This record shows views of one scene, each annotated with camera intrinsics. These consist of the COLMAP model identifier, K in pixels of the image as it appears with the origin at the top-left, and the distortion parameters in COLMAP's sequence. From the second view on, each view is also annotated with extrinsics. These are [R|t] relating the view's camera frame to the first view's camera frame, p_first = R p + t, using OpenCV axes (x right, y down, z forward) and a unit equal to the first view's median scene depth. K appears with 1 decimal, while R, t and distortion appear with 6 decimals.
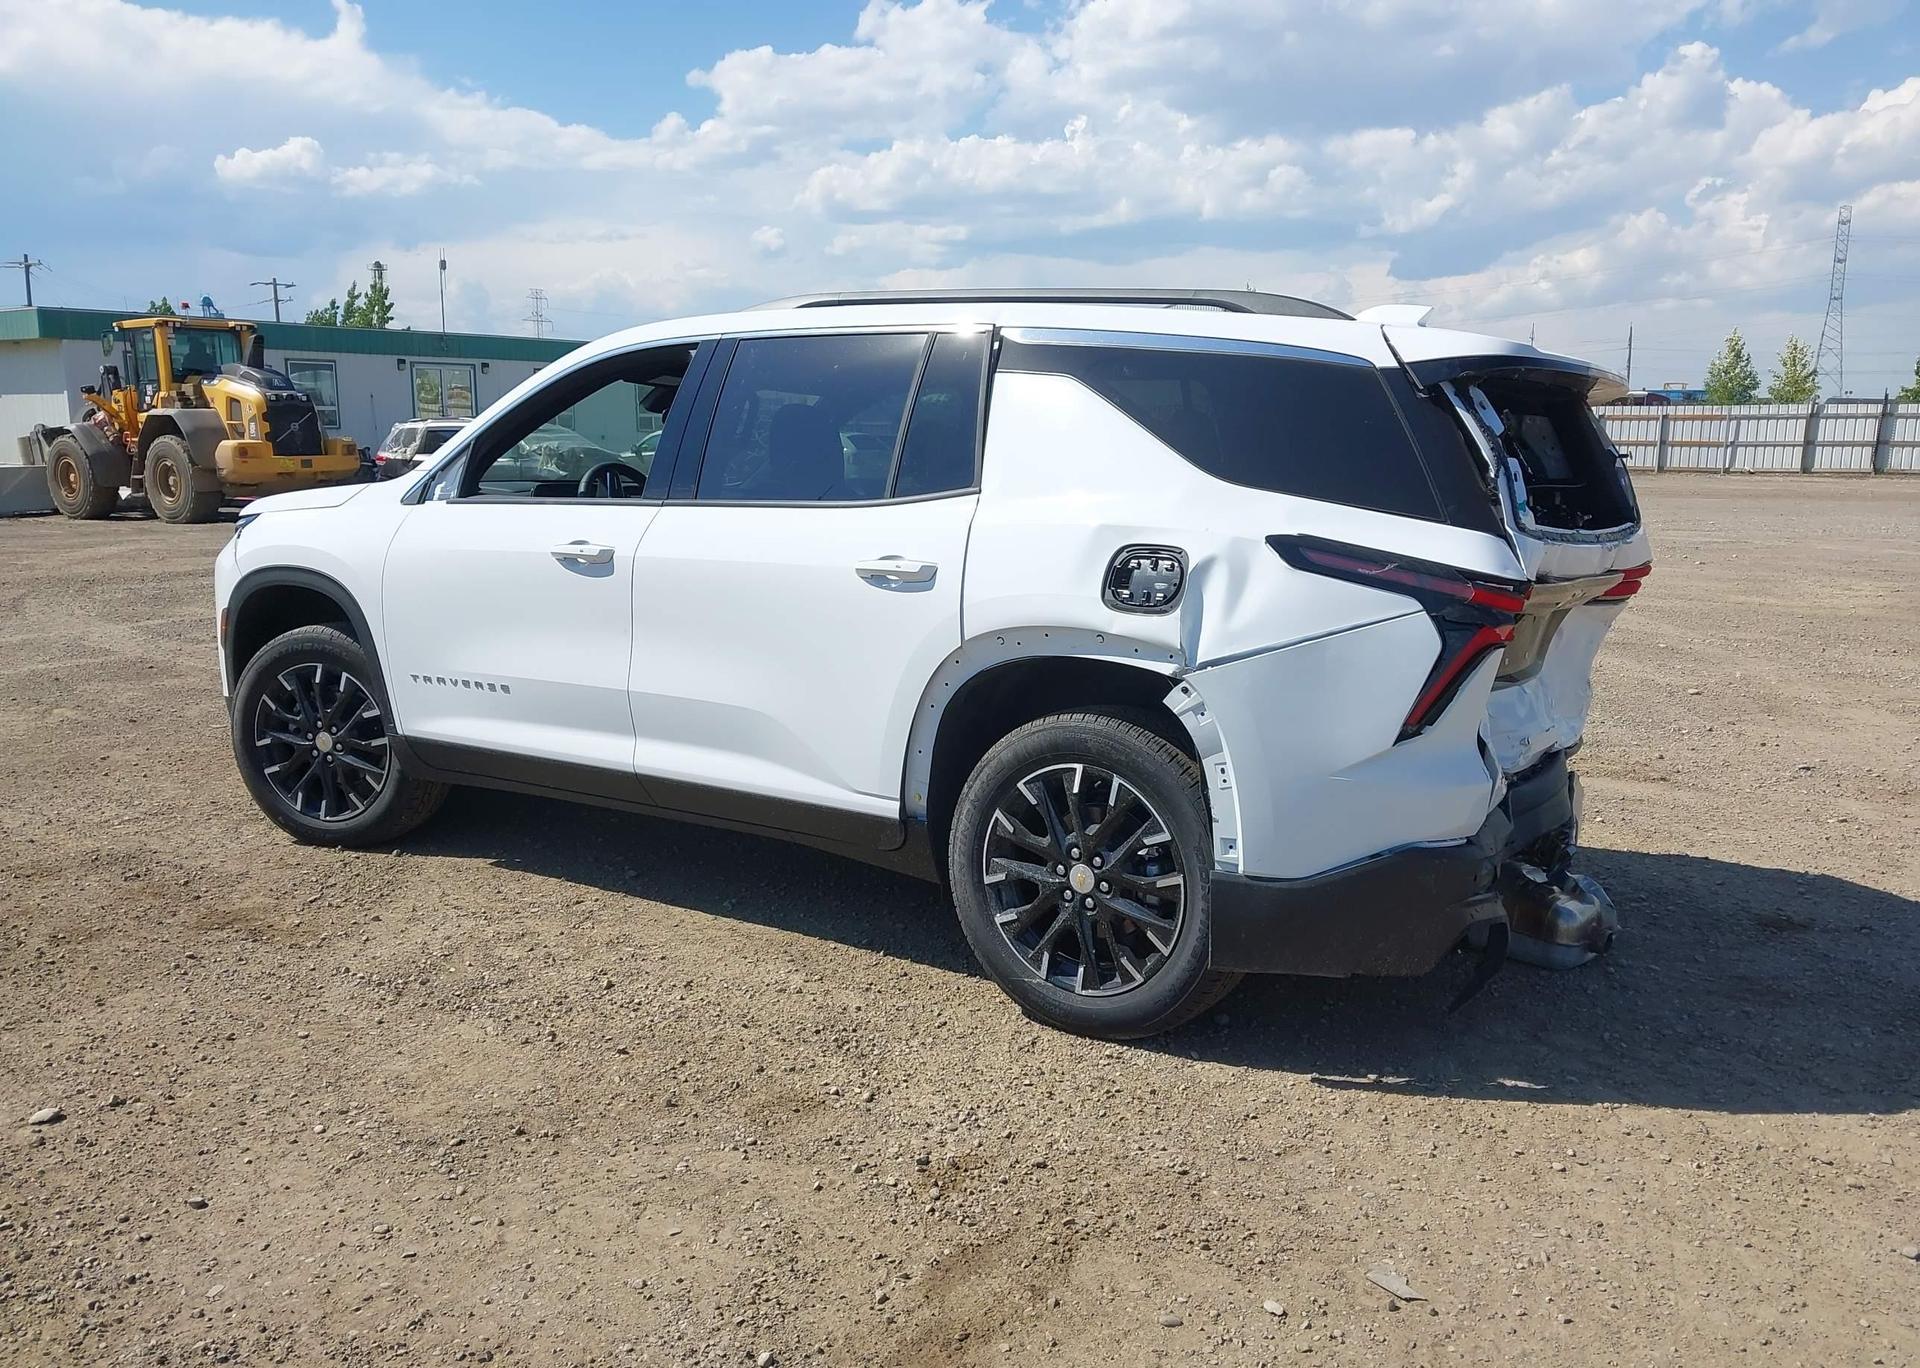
lens RADIAL K [[1530.6, 0, 970.4], [0, 1530.6, 764.9], [0, 0, 1]] dist [0.019677, -0.011661]
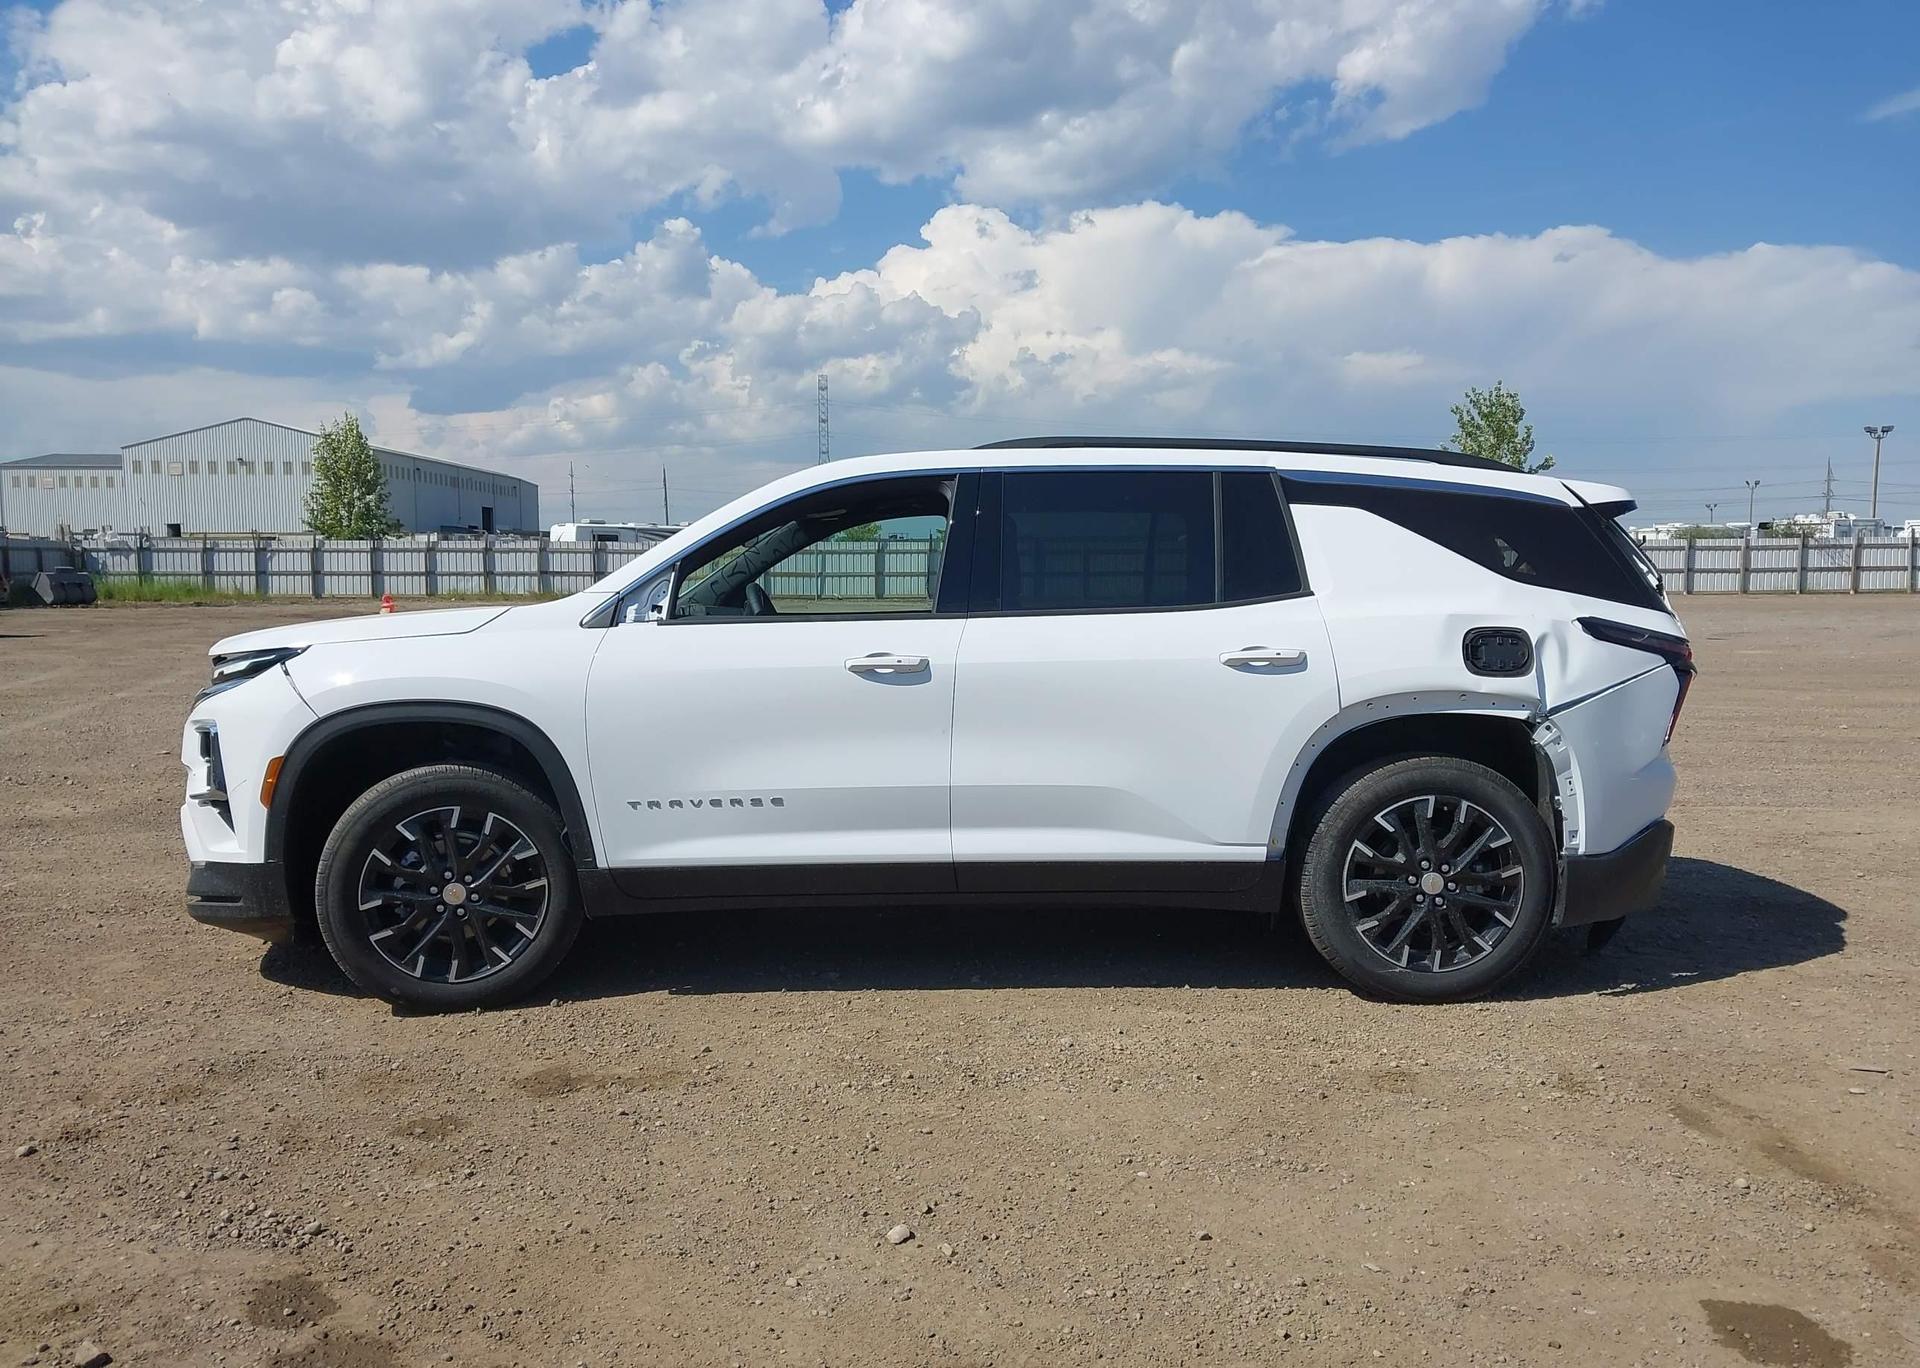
lens RADIAL K [[1548.8, 0, 972.2], [0, 1548.8, 741.7], [0, 0, 1]] dist [0.076740, -0.122490]
pose [[0.817985, -0.068656, 0.571127, -0.182877], [0.125835, 0.990162, -0.061197, -0.002422], [-0.561307, 0.121926, 0.818577, 0.019856]]
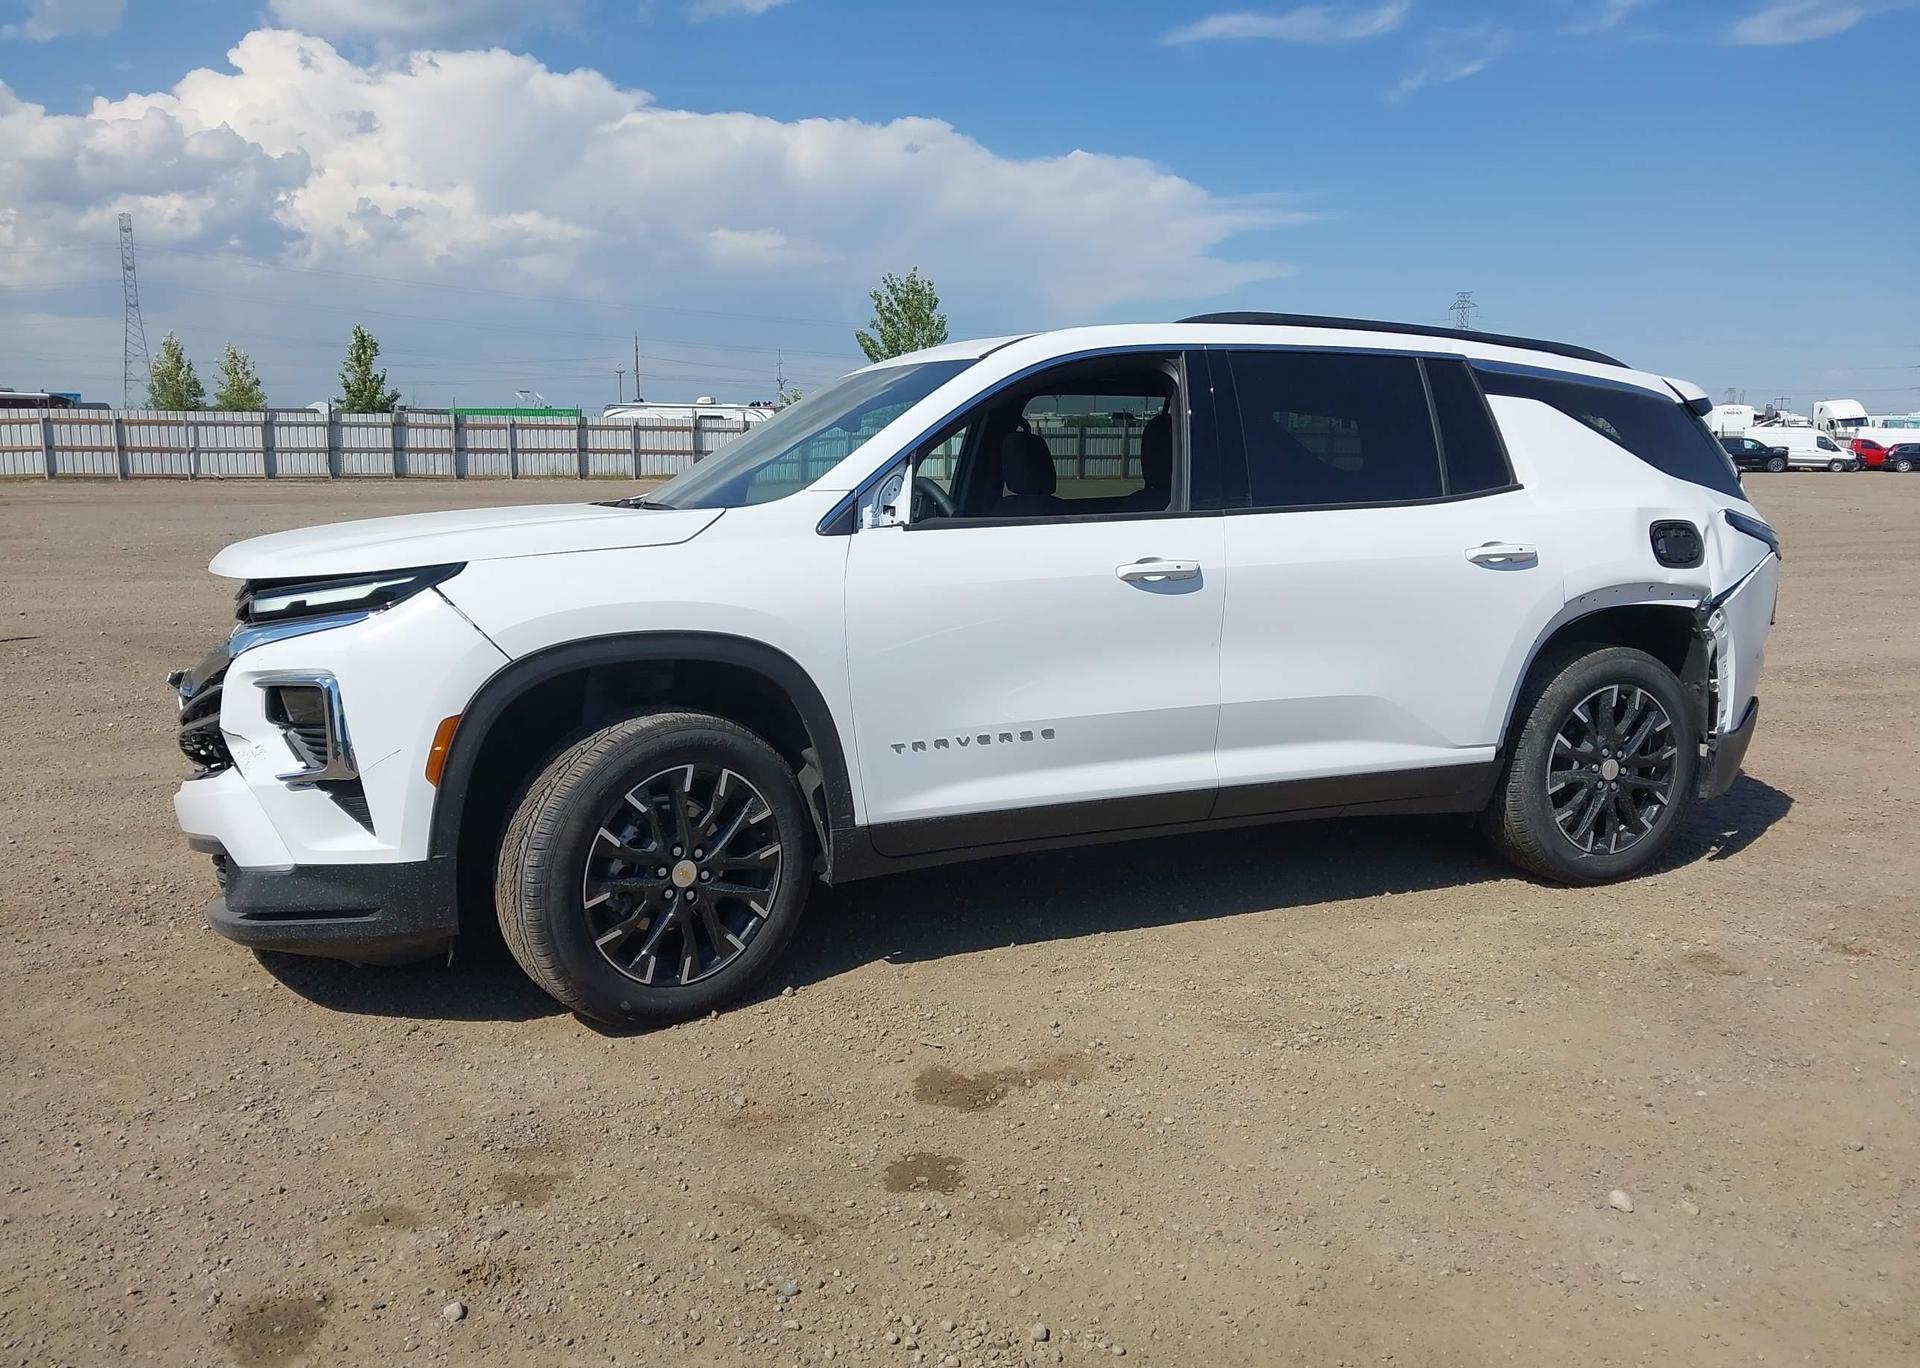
lens RADIAL K [[1530.6, 0, 970.4], [0, 1530.6, 764.9], [0, 0, 1]] dist [0.019677, -0.011661]
pose [[0.526005, -0.173287, 0.832641, -0.248694], [0.176124, 0.979994, 0.092690, -0.028464], [-0.832045, 0.097892, 0.546001, 0.131236]]
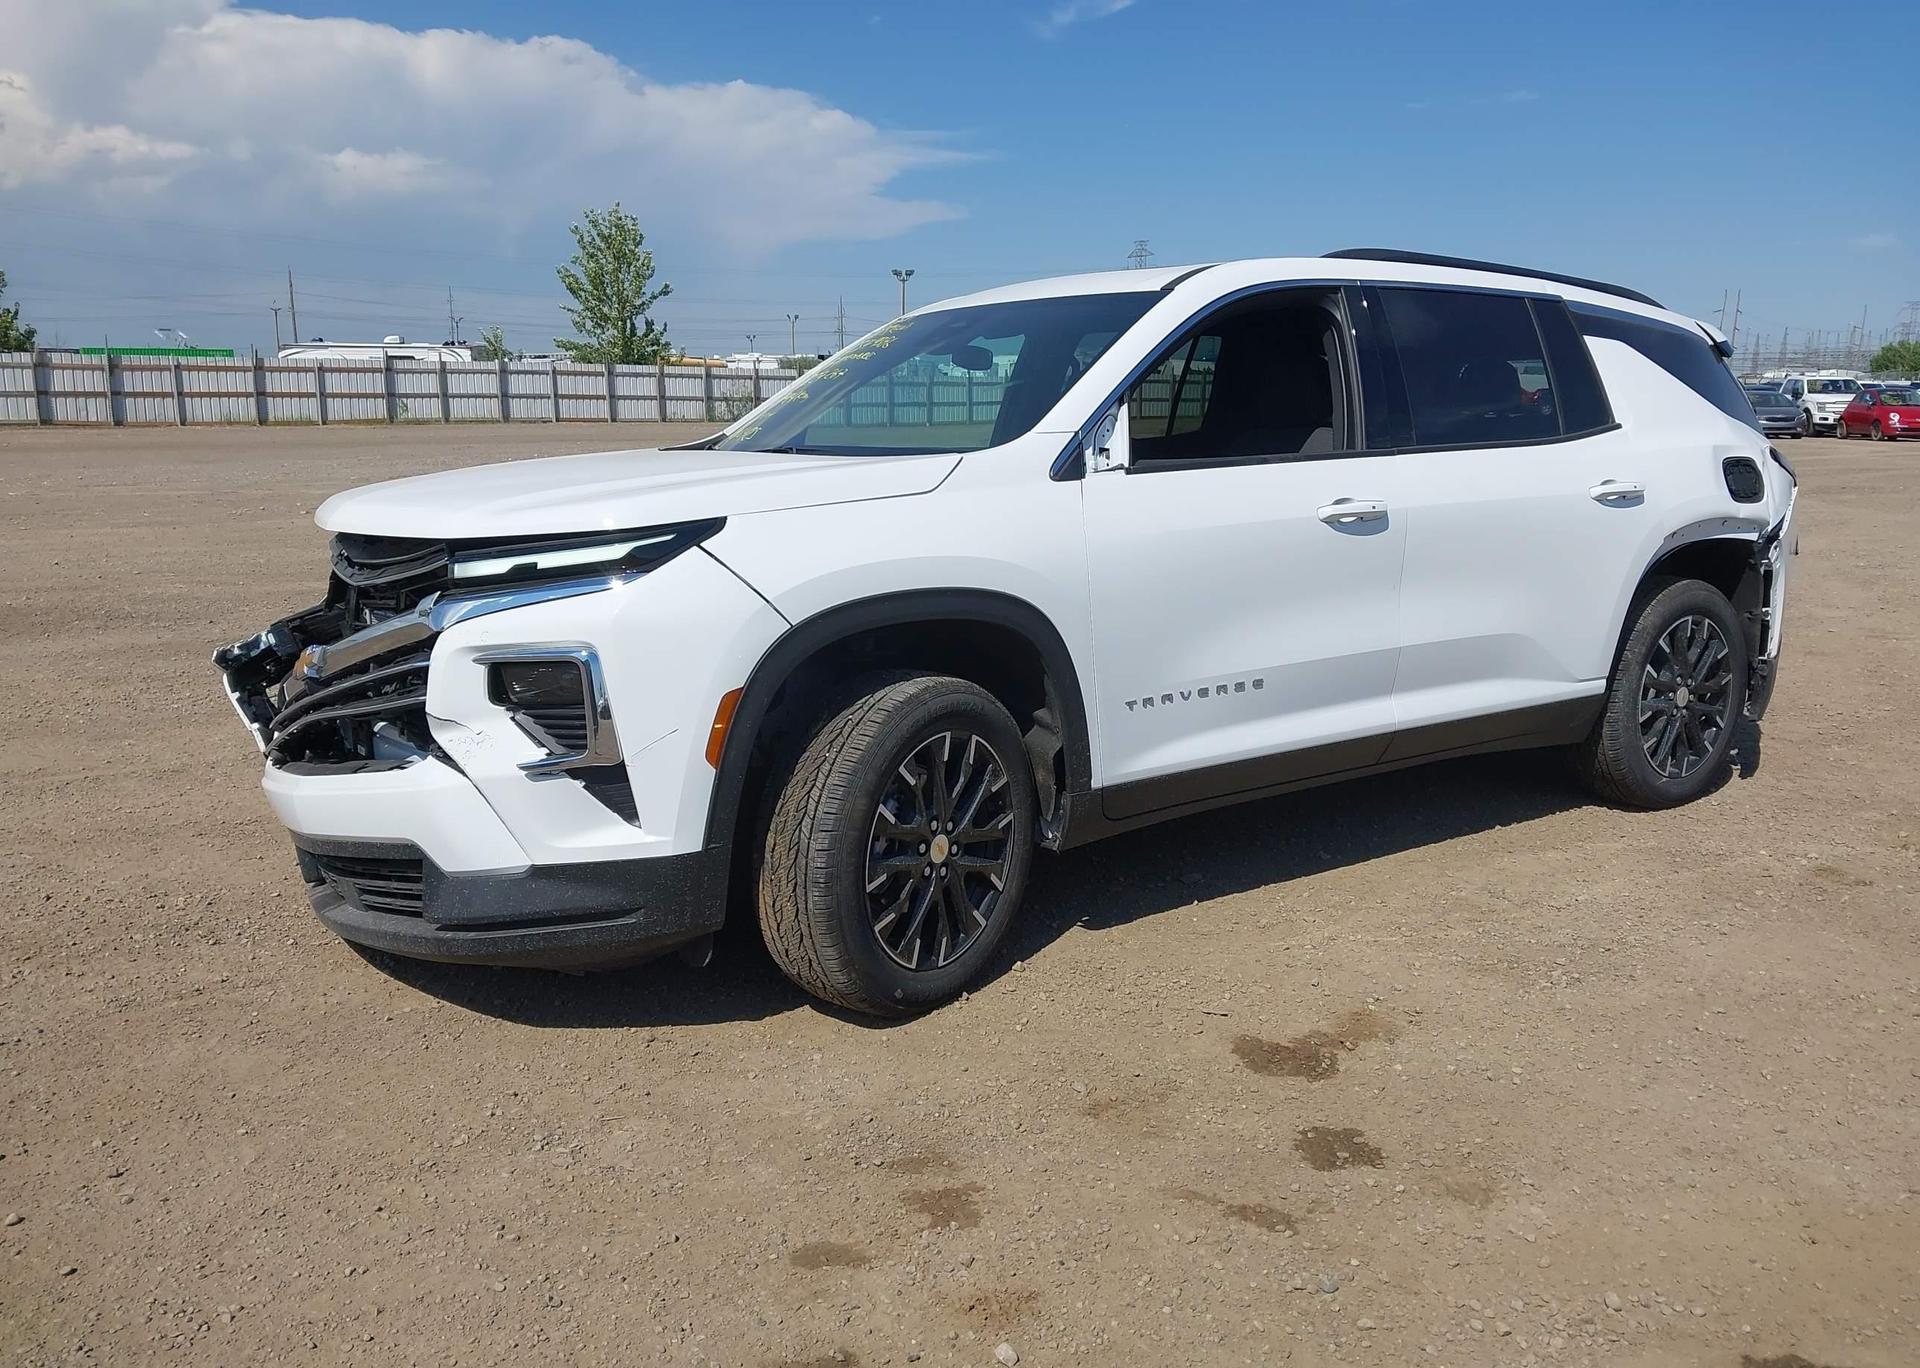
lens RADIAL K [[1530.6, 0, 970.4], [0, 1530.6, 764.9], [0, 0, 1]] dist [0.019677, -0.011661]
pose [[0.345469, -0.223270, 0.911483, -0.268838], [0.195179, 0.967140, 0.162927, -0.041284], [-0.917909, 0.121616, 0.377695, 0.194631]]
